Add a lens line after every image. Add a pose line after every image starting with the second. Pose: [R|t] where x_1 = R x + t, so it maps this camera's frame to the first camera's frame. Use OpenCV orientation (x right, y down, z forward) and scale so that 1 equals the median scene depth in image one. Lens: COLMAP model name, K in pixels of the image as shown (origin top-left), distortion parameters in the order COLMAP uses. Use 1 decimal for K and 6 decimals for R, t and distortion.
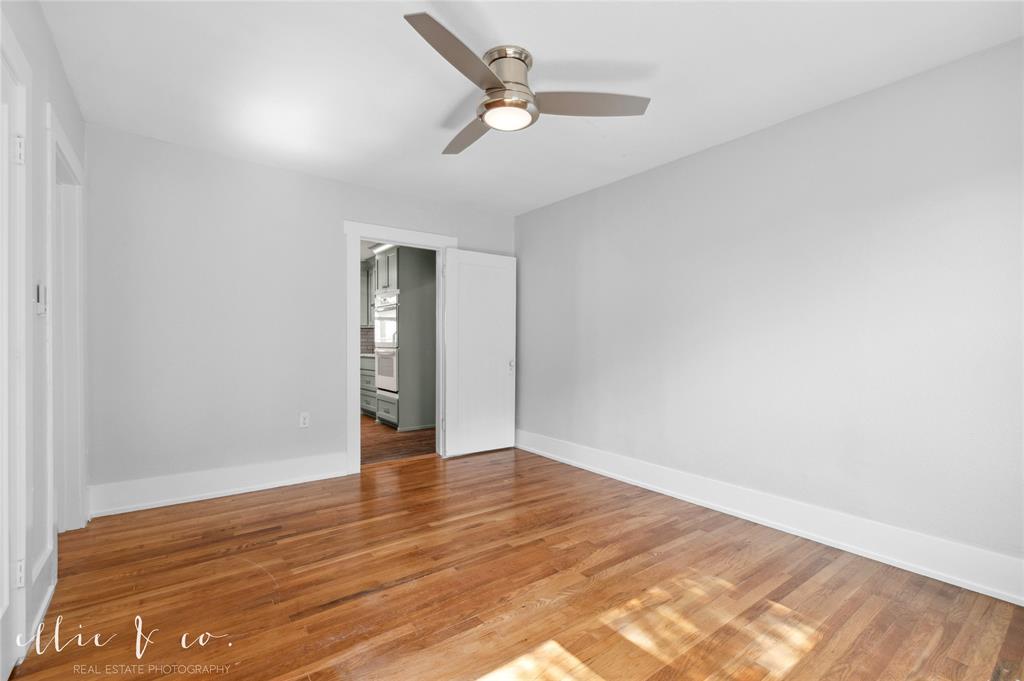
lens RADIAL K [[453.6, 0, 513.8], [0, 453.6, 338.4], [0, 0, 1]] dist [-0.001000, -0.000189]
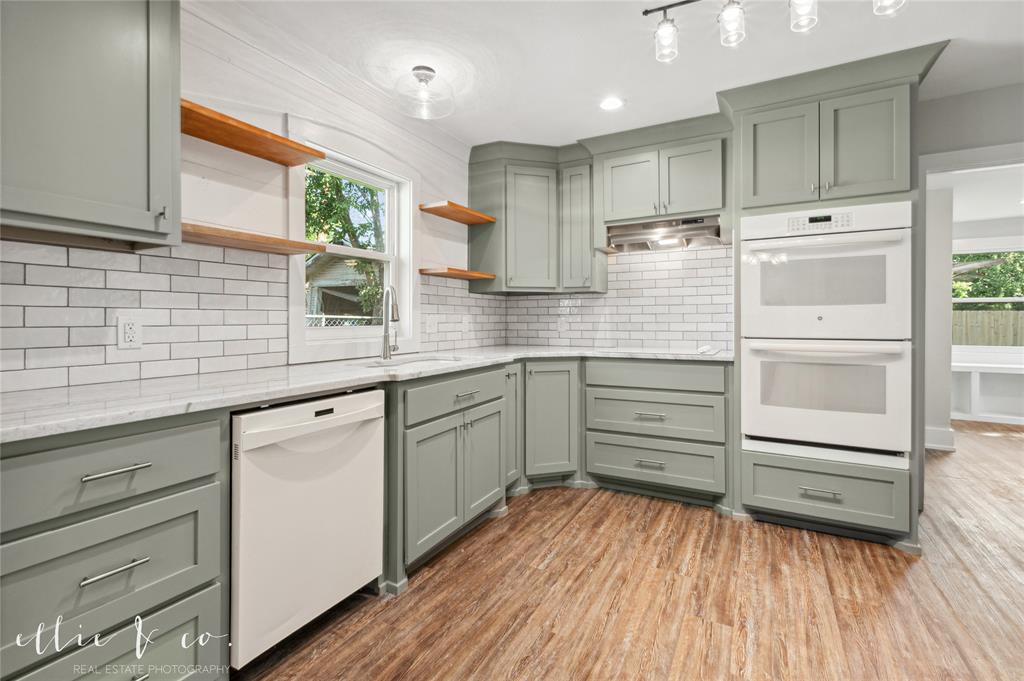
lens RADIAL K [[459.0, 0, 510.8], [0, 459.0, 320.1], [0, 0, 1]] dist [0.001415, -0.000022]
pose [[0.910638, -0.007107, 0.413143, -1.651603], [0.001826, 0.999912, 0.013176, -0.001793], [-0.413200, -0.011244, 0.910571, 1.764058]]
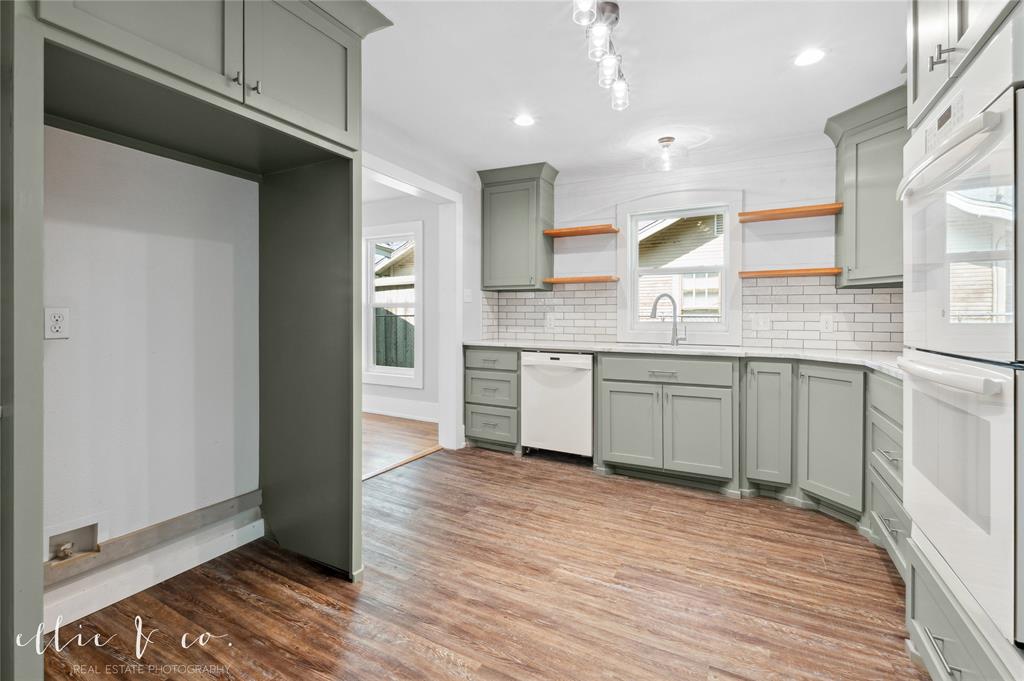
lens RADIAL K [[452.7, 0, 515.0], [0, 452.7, 320.5], [0, 0, 1]] dist [-0.000096, -0.000439]
pose [[0.422523, 0.001193, -0.906351, -0.434055], [0.003849, 0.999988, 0.003111, 0.013019], [0.906344, -0.004803, 0.422513, 1.757658]]
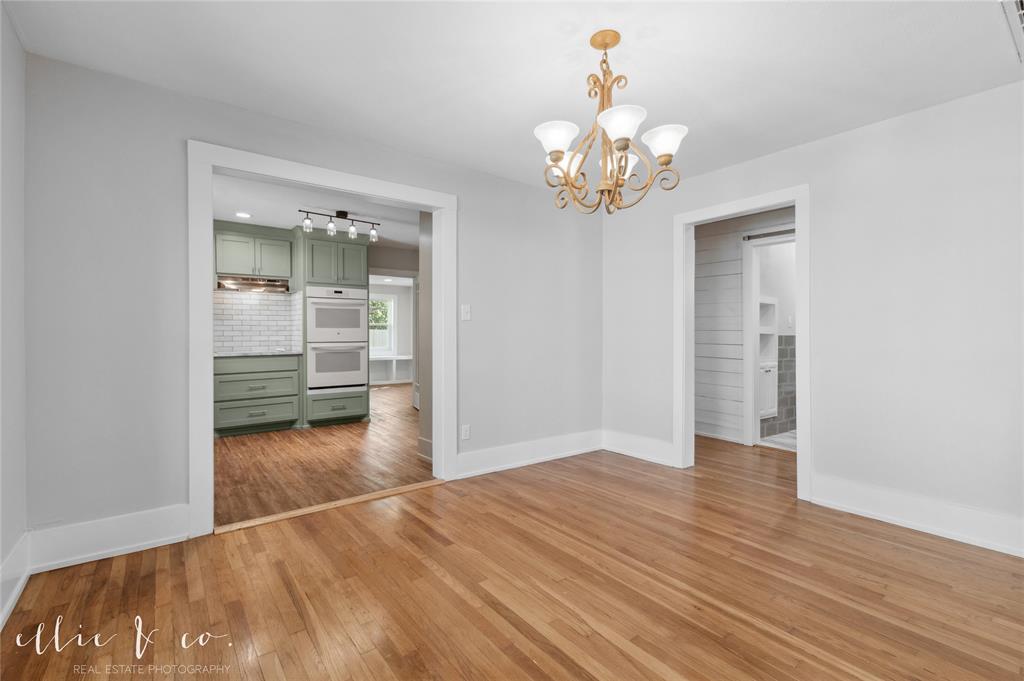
lens RADIAL K [[453.6, 0, 513.8], [0, 453.6, 338.4], [0, 0, 1]] dist [-0.001000, -0.000189]
pose [[-0.008255, -0.014653, 0.999859, -2.932267], [-0.010216, 0.999842, 0.014569, -0.009641], [-0.999914, -0.010094, -0.008404, 1.515165]]
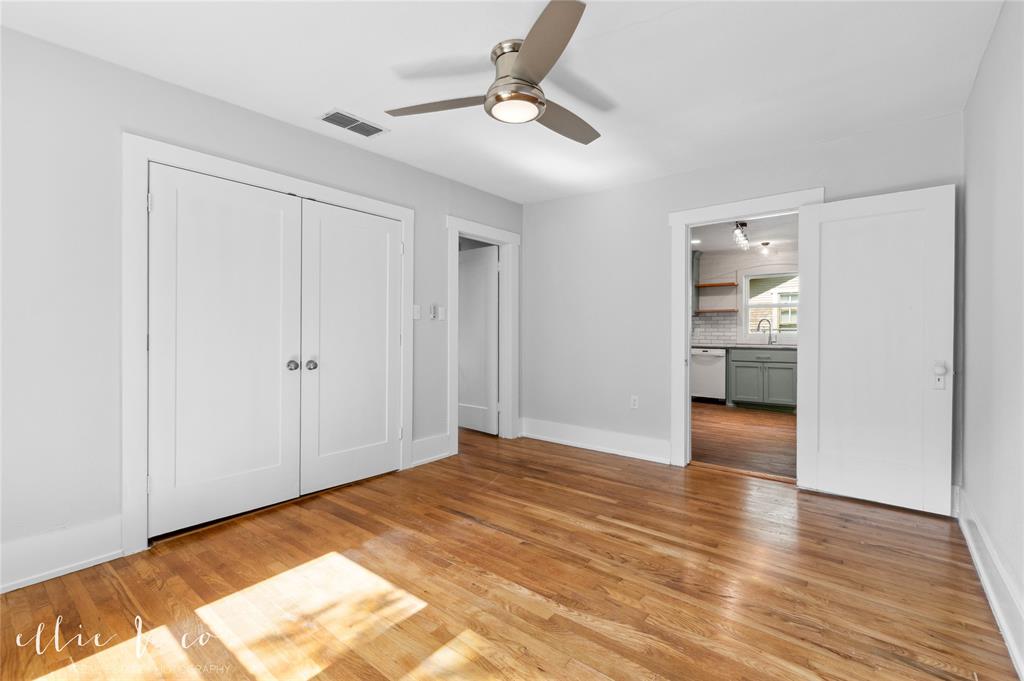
lens RADIAL K [[454.8, 0, 510.6], [0, 454.8, 327.0], [0, 0, 1]] dist [-0.000234, 0.000121]
pose [[0.237102, -0.010099, -0.971432, 0.801093], [0.004132, 0.999947, -0.009387, 0.005971], [0.971476, -0.001788, 0.237131, 0.625998]]
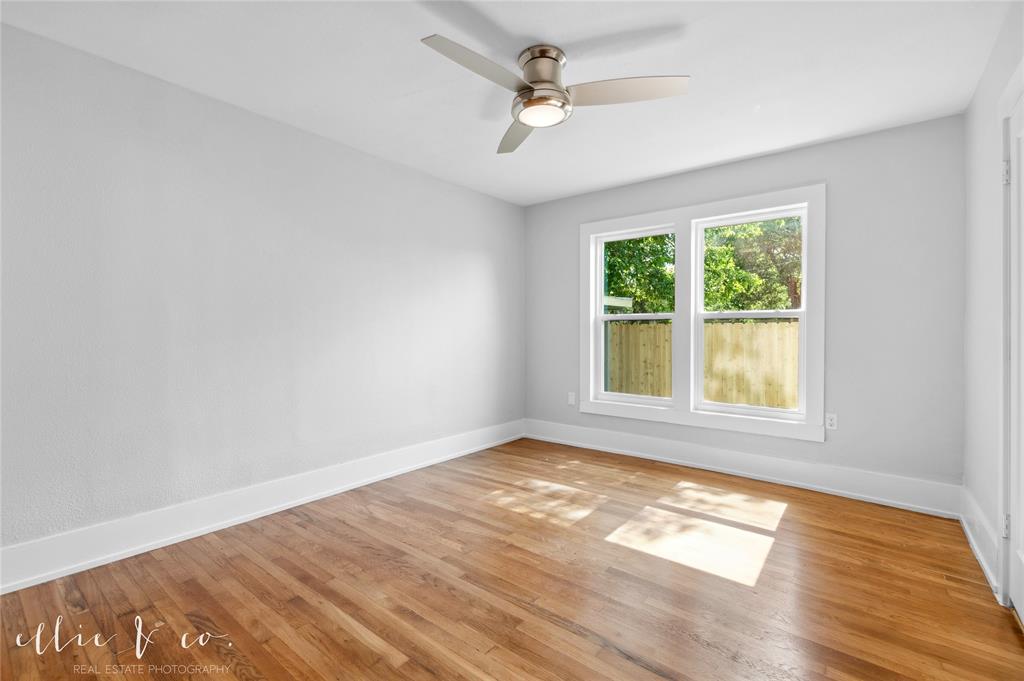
lens RADIAL K [[448.3, 0, 515.5], [0, 448.3, 341.7], [0, 0, 1]] dist [-0.001221, -0.000272]
pose [[-0.250552, -0.028685, 0.967678, -0.798564], [-0.007327, 0.999588, 0.027734, 0.002857], [-0.968075, -0.000141, -0.250659, 1.086253]]
